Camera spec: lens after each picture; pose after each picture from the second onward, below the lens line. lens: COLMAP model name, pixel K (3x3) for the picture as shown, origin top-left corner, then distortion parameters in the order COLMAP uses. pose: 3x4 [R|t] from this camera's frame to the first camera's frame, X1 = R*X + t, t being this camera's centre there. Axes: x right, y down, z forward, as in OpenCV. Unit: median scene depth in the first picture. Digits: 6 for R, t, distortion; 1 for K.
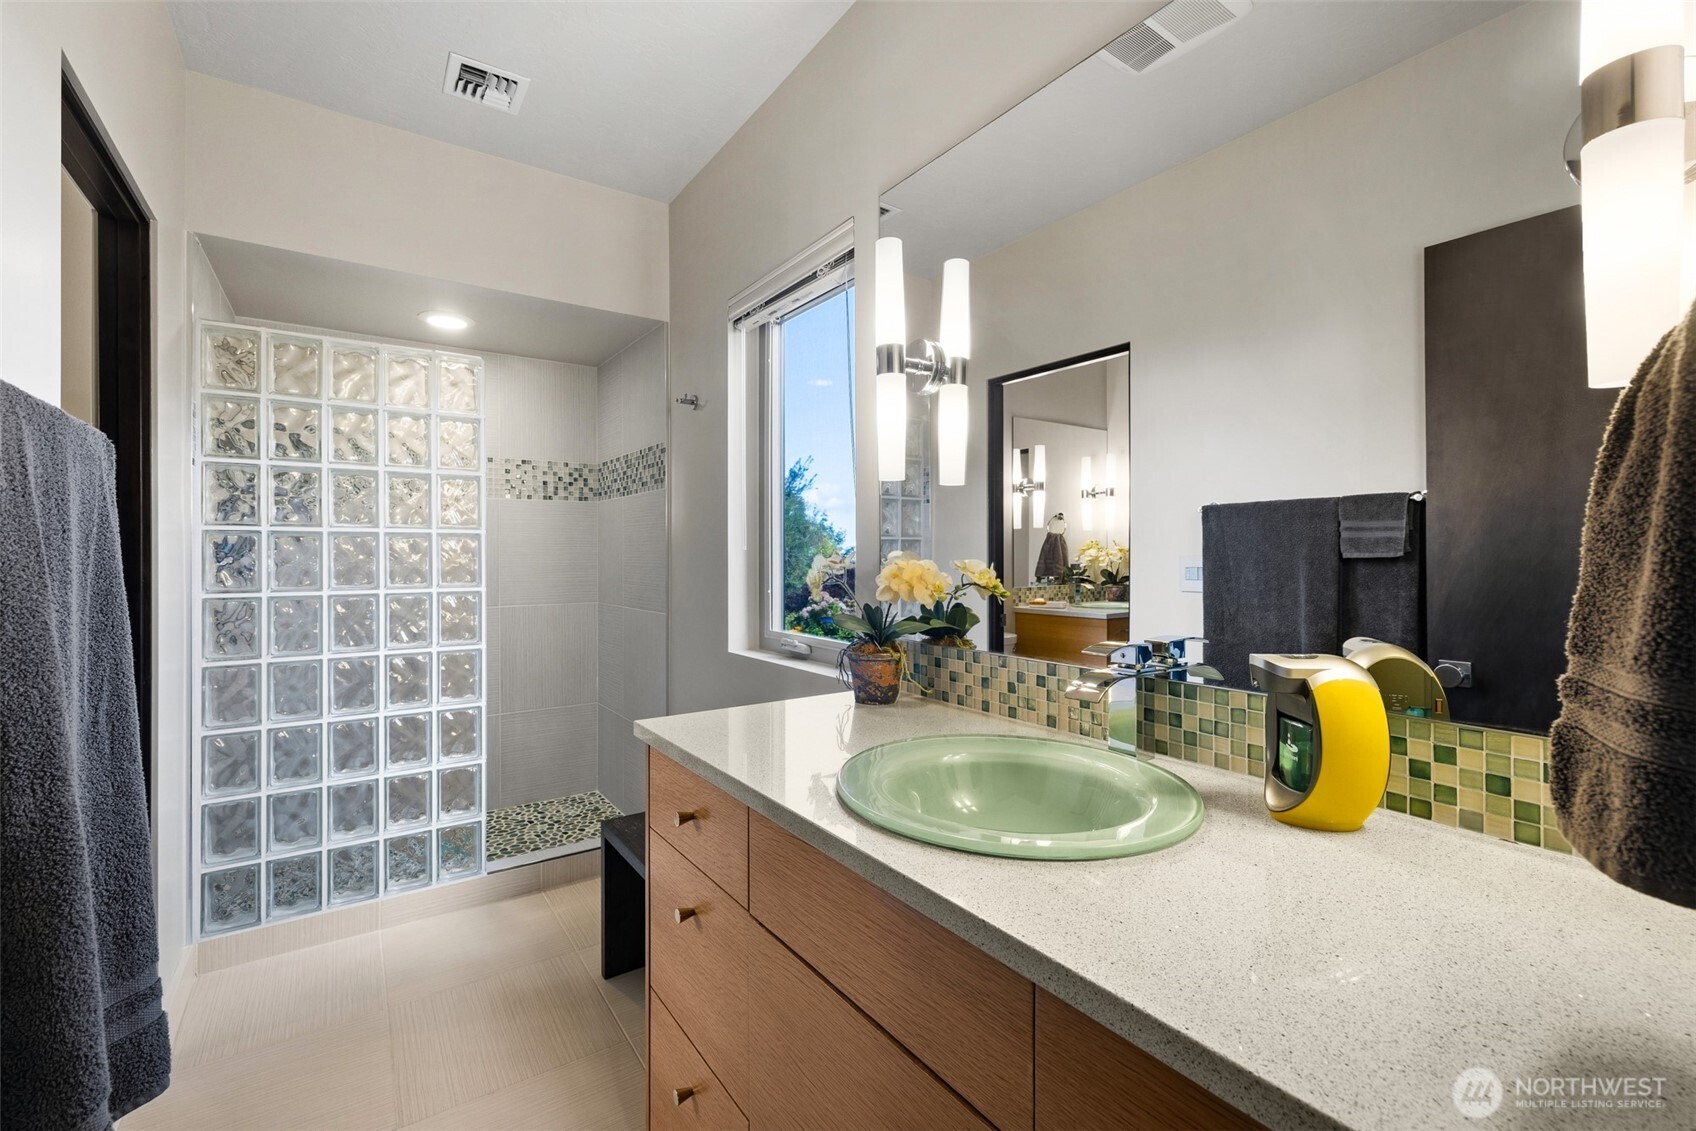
lens RADIAL K [[727.0, 0, 843.0], [0, 727.0, 554.1], [0, 0, 1]] dist [0.003710, 0.000467]
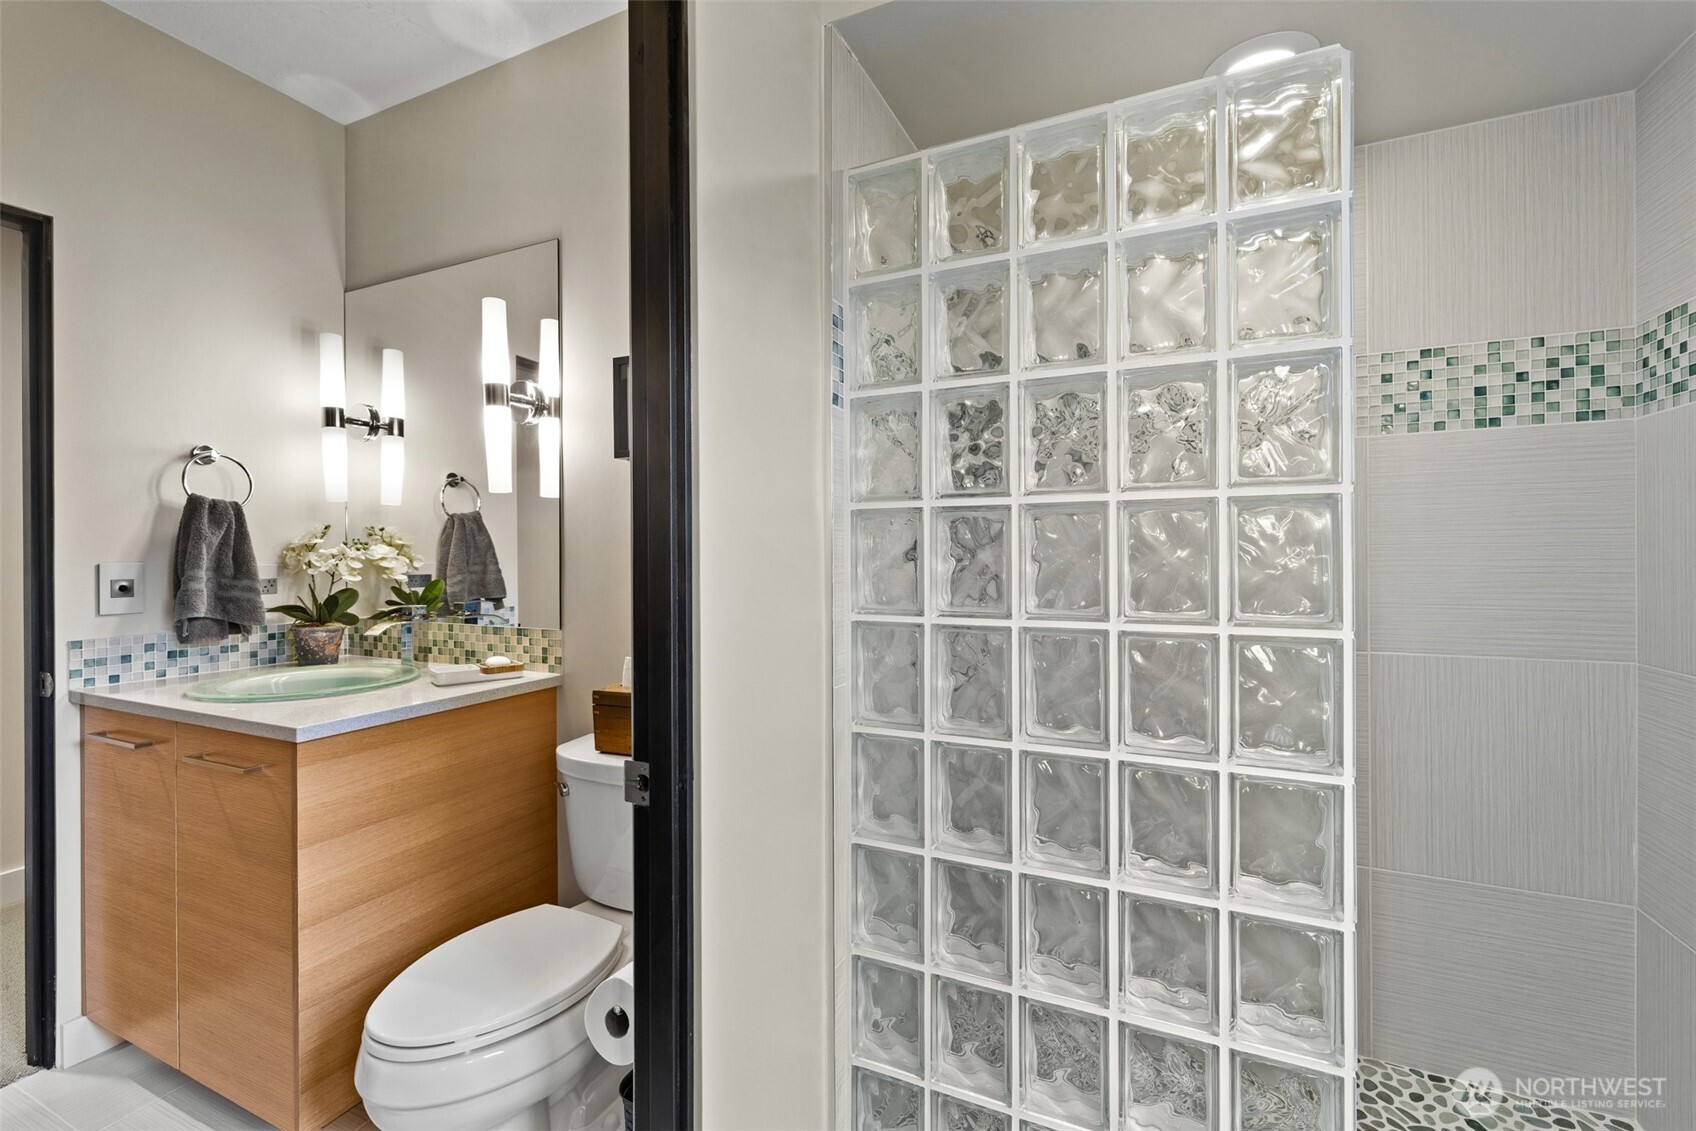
lens RADIAL K [[727.0, 0, 841.7], [0, 727.0, 556.2], [0, 0, 1]] dist [0.003710, 0.000467]
pose [[0.511545, 0.002130, -0.859254, -0.226977], [0.003448, 0.999984, 0.004531, 0.002221], [0.859249, -0.005280, 0.511530, 0.433304]]
